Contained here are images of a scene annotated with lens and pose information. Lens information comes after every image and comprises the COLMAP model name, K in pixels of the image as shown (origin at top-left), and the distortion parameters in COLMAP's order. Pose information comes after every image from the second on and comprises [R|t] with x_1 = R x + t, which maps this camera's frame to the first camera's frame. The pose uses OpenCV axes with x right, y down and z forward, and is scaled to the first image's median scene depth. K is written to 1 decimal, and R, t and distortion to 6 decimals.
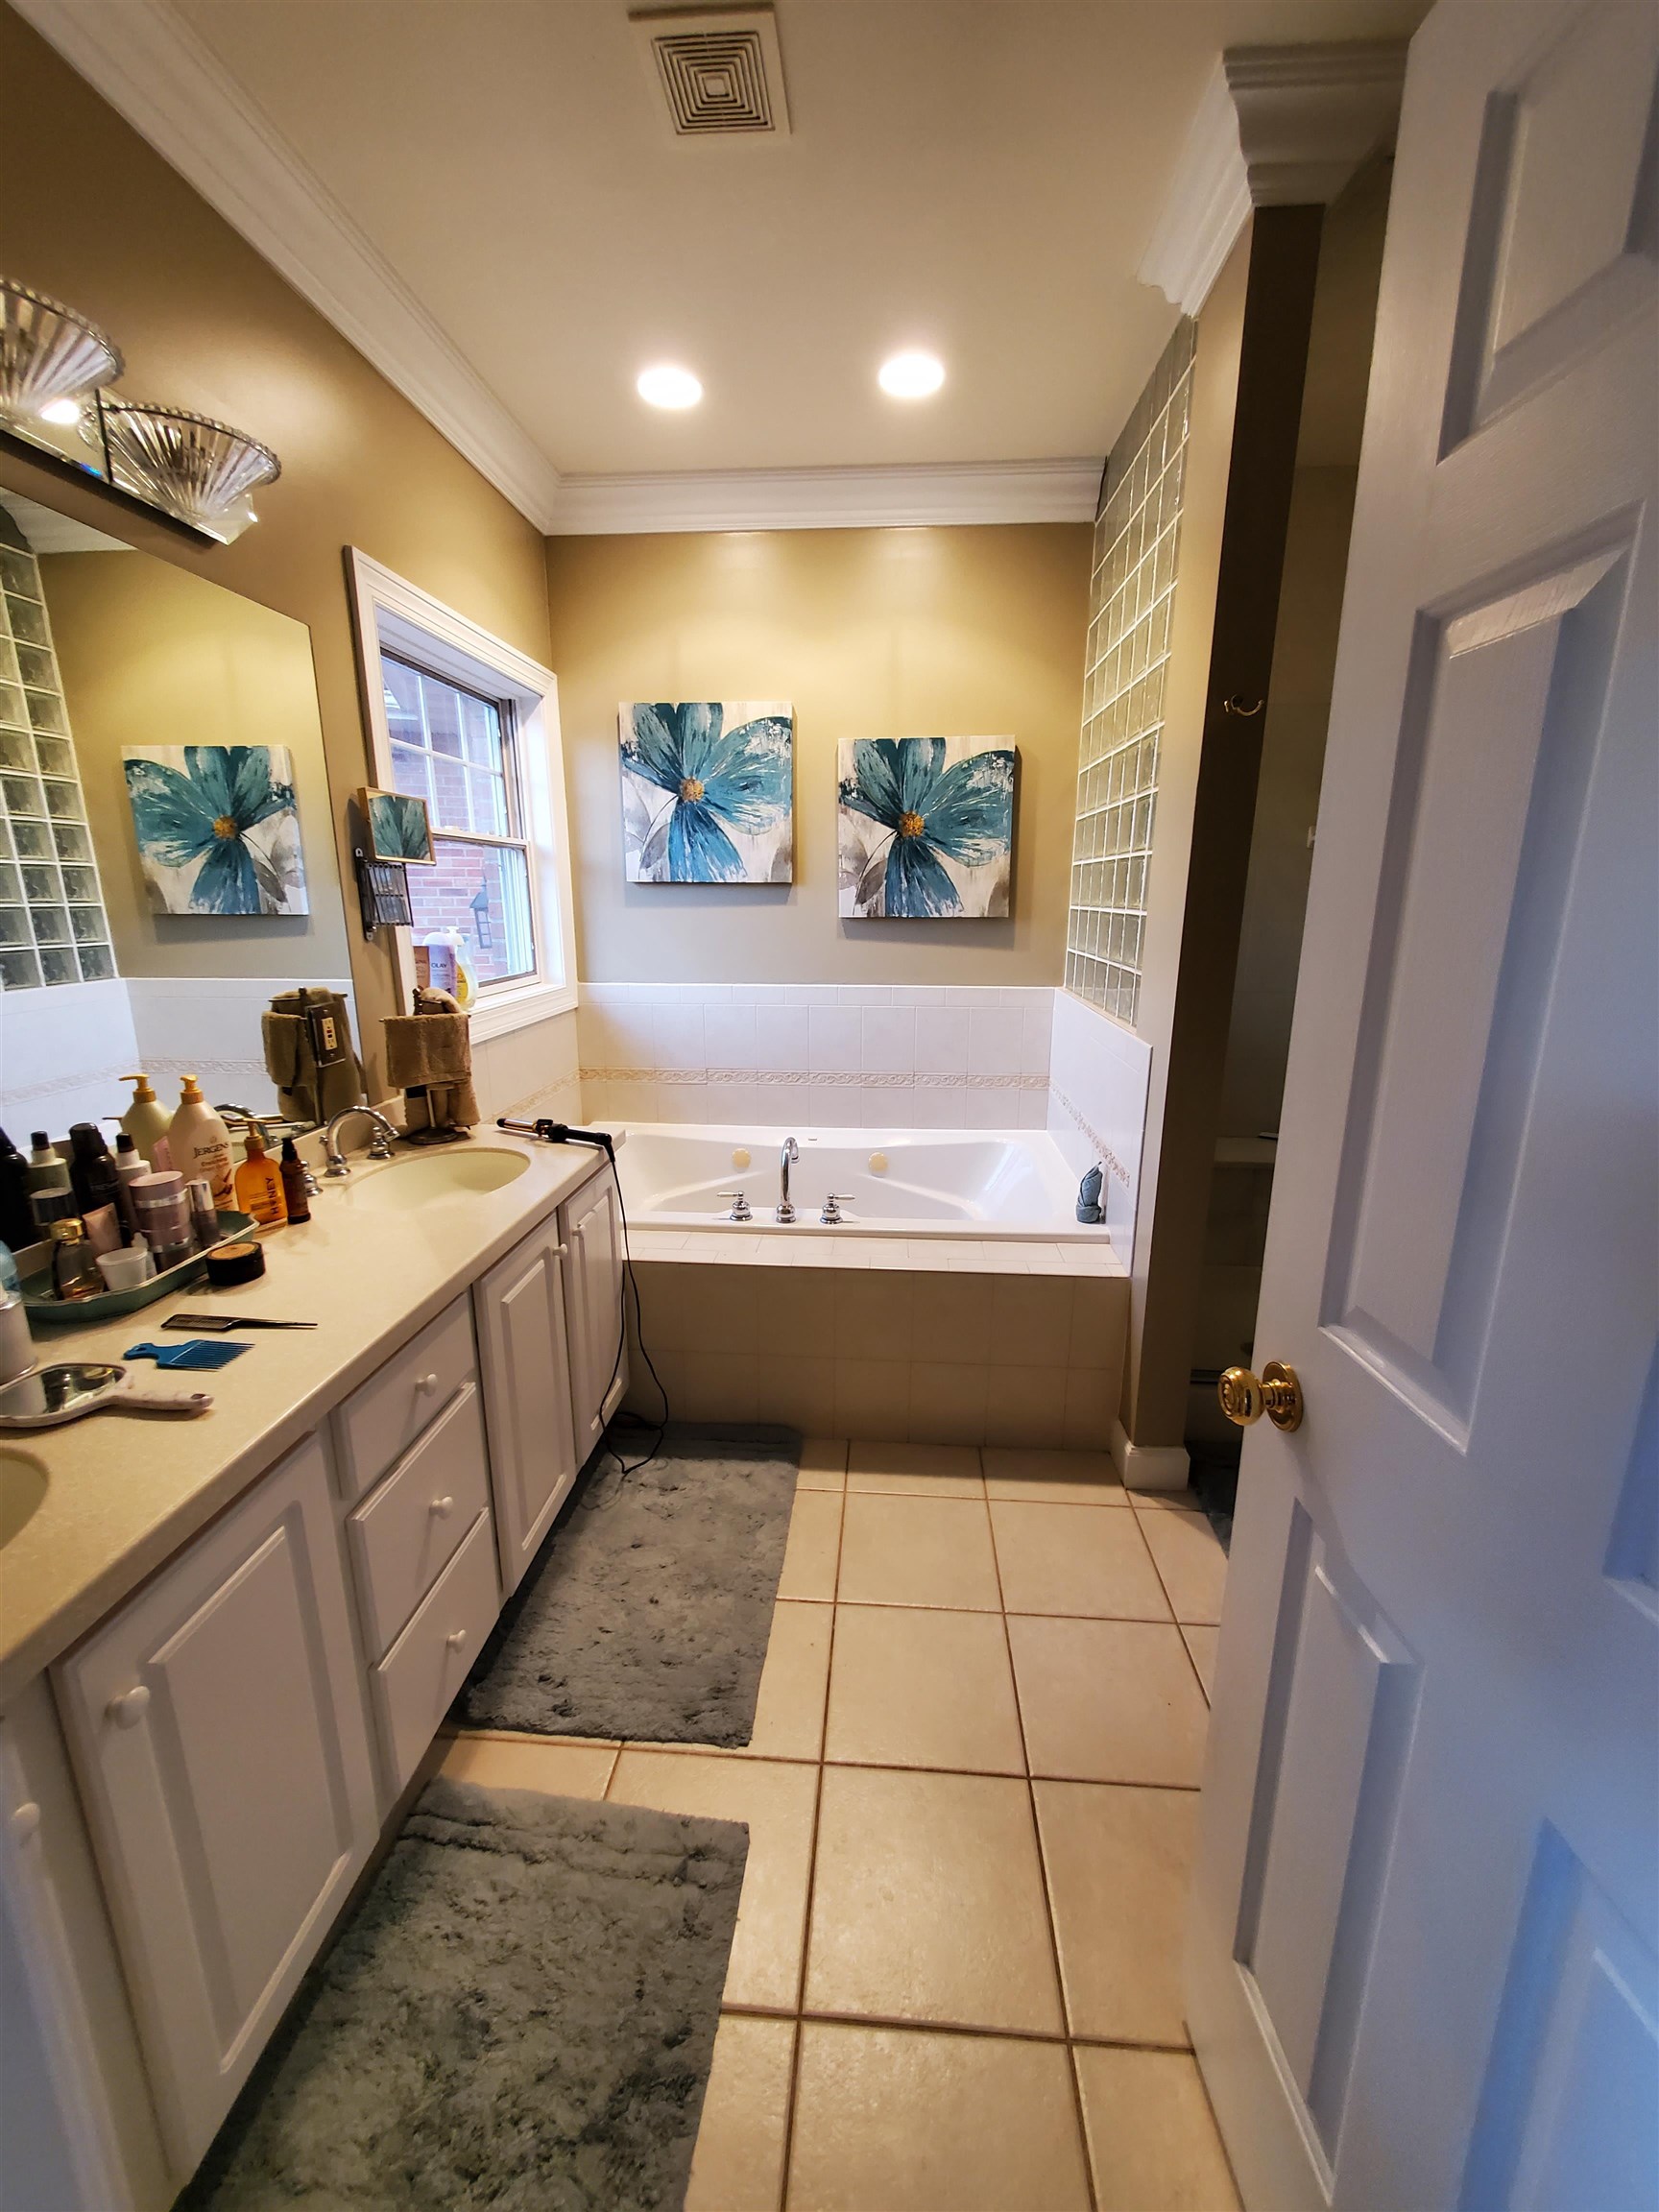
lens RADIAL K [[885.2, 0, 829.5], [0, 885.2, 1106.0], [0, 0, 1]] dist [-0.004396, -0.000687]
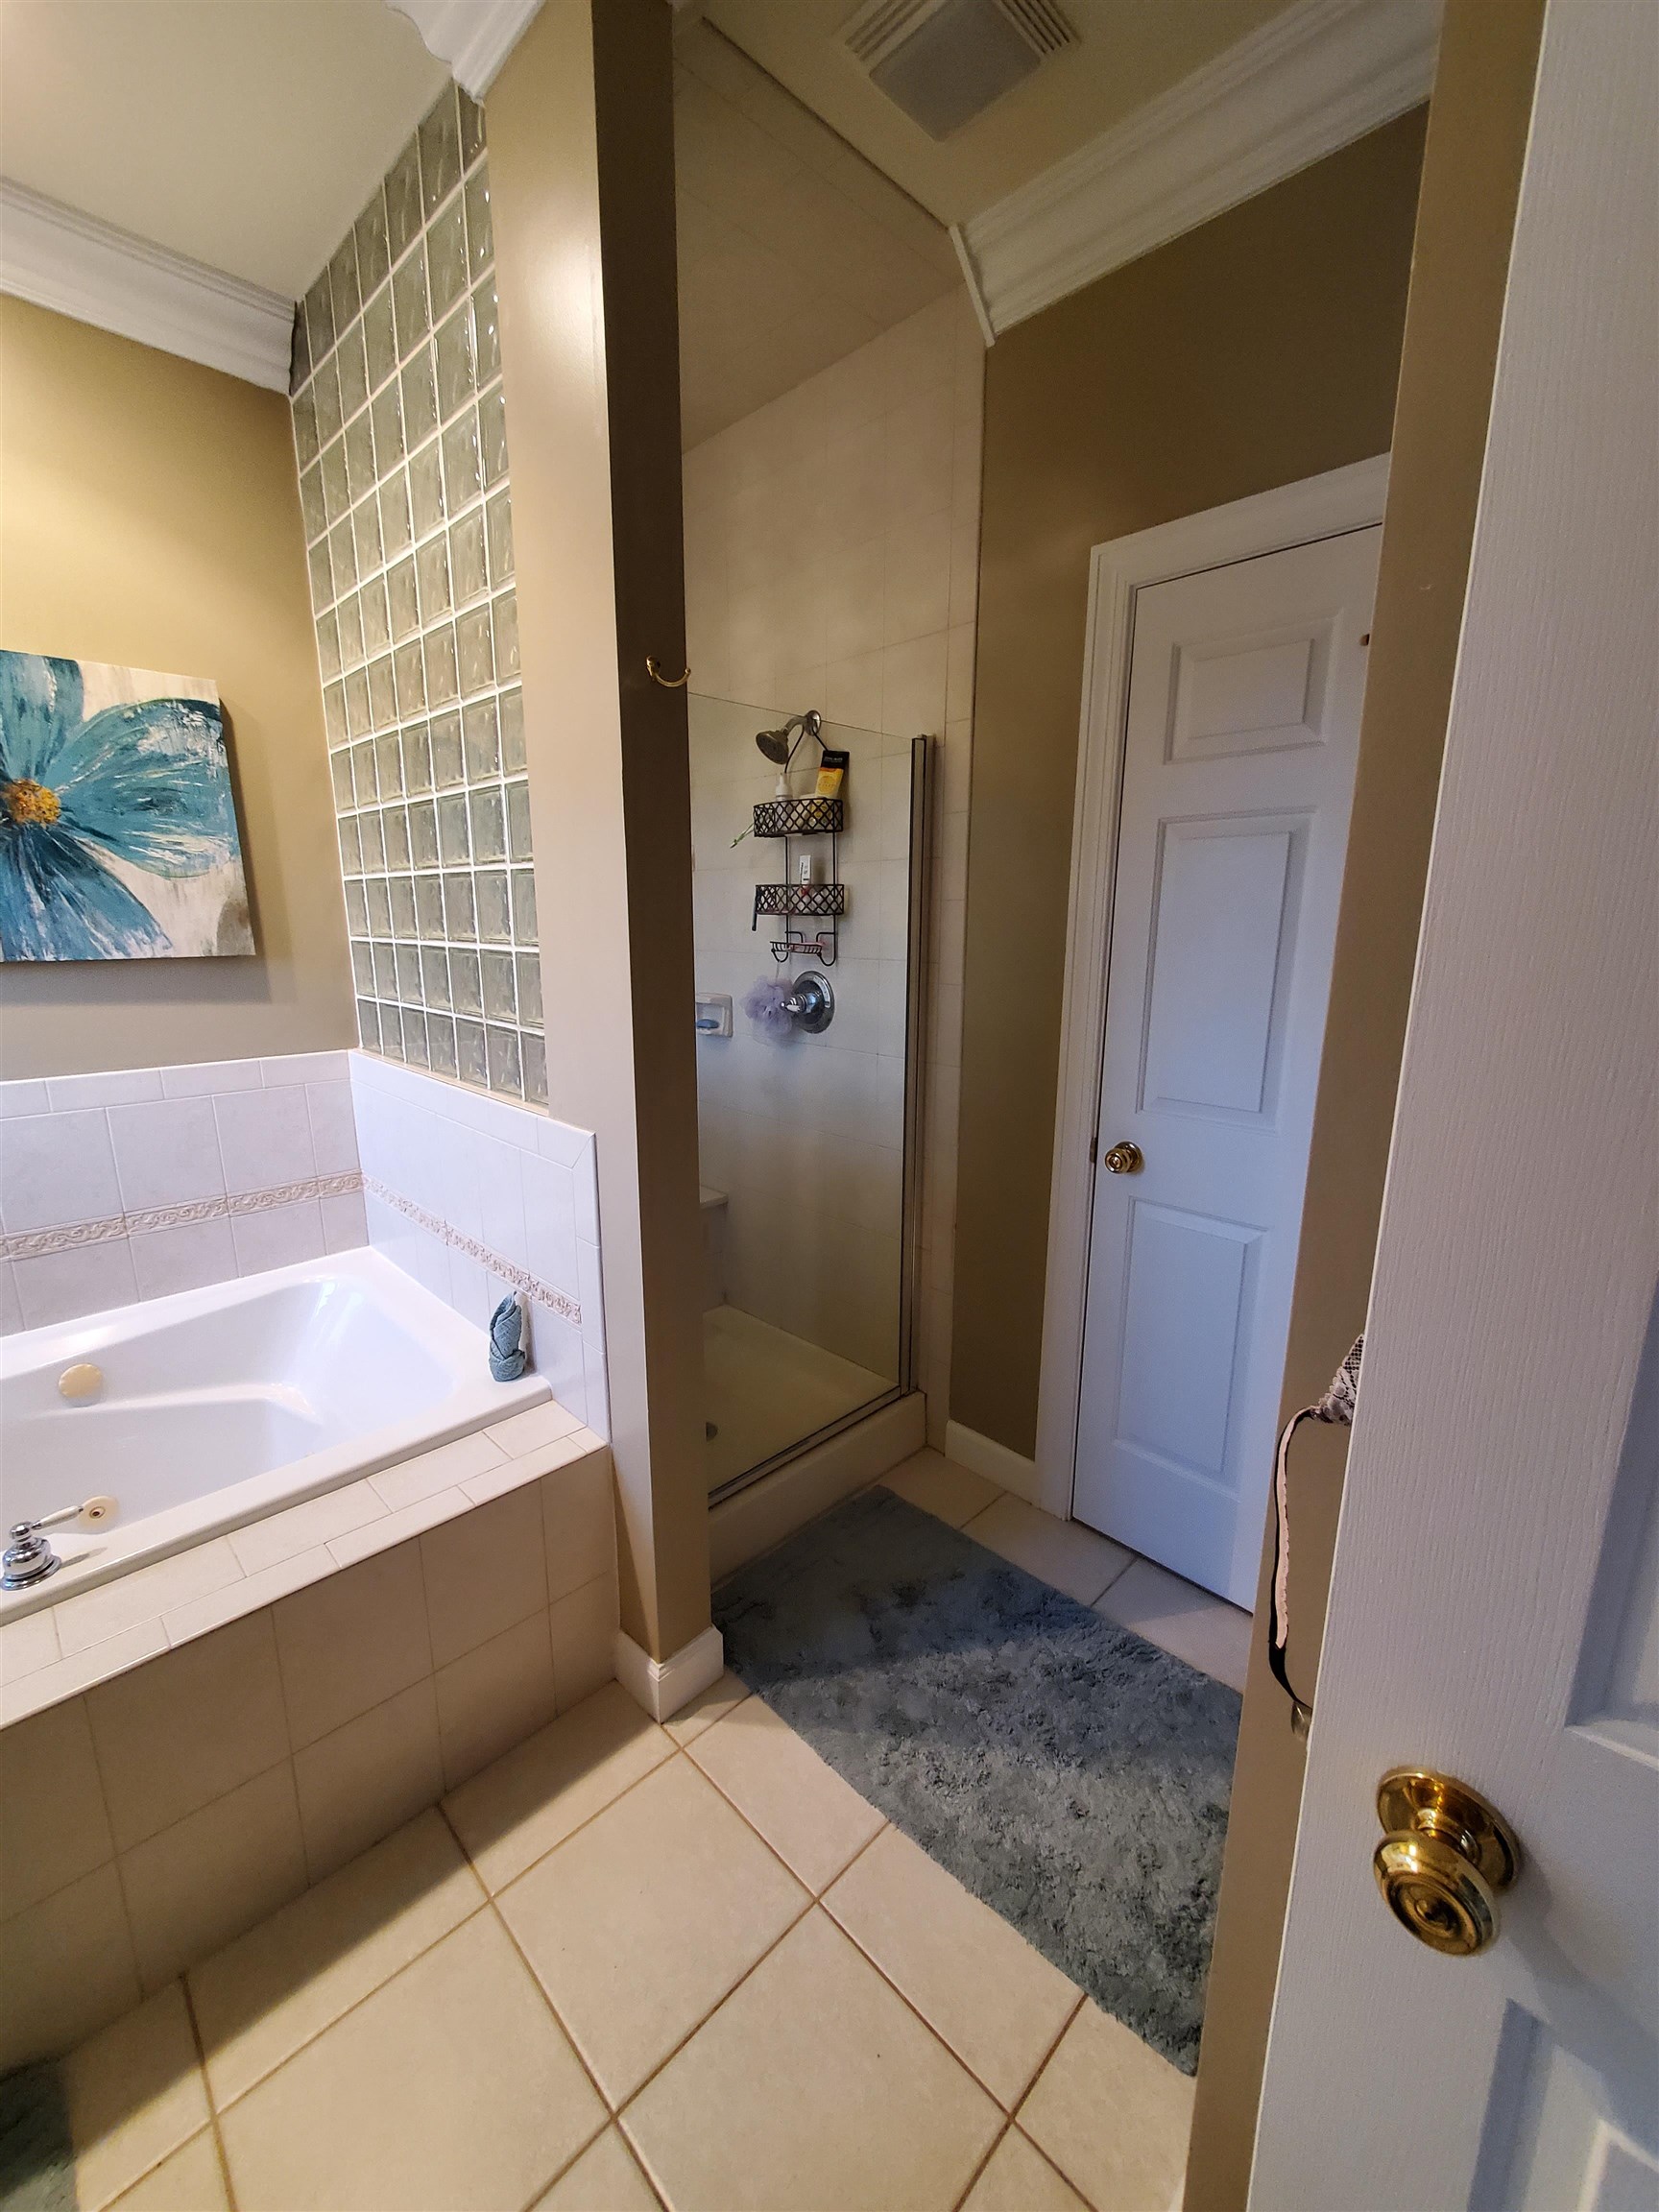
lens RADIAL K [[870.7, 0, 829.5], [0, 870.7, 1106.0], [0, 0, 1]] dist [0.000325, 0.000020]
pose [[0.650114, -0.156681, 0.743507, -0.023804], [0.172483, 0.983396, 0.056416, -0.065450], [-0.740001, 0.091565, 0.666344, 0.257115]]
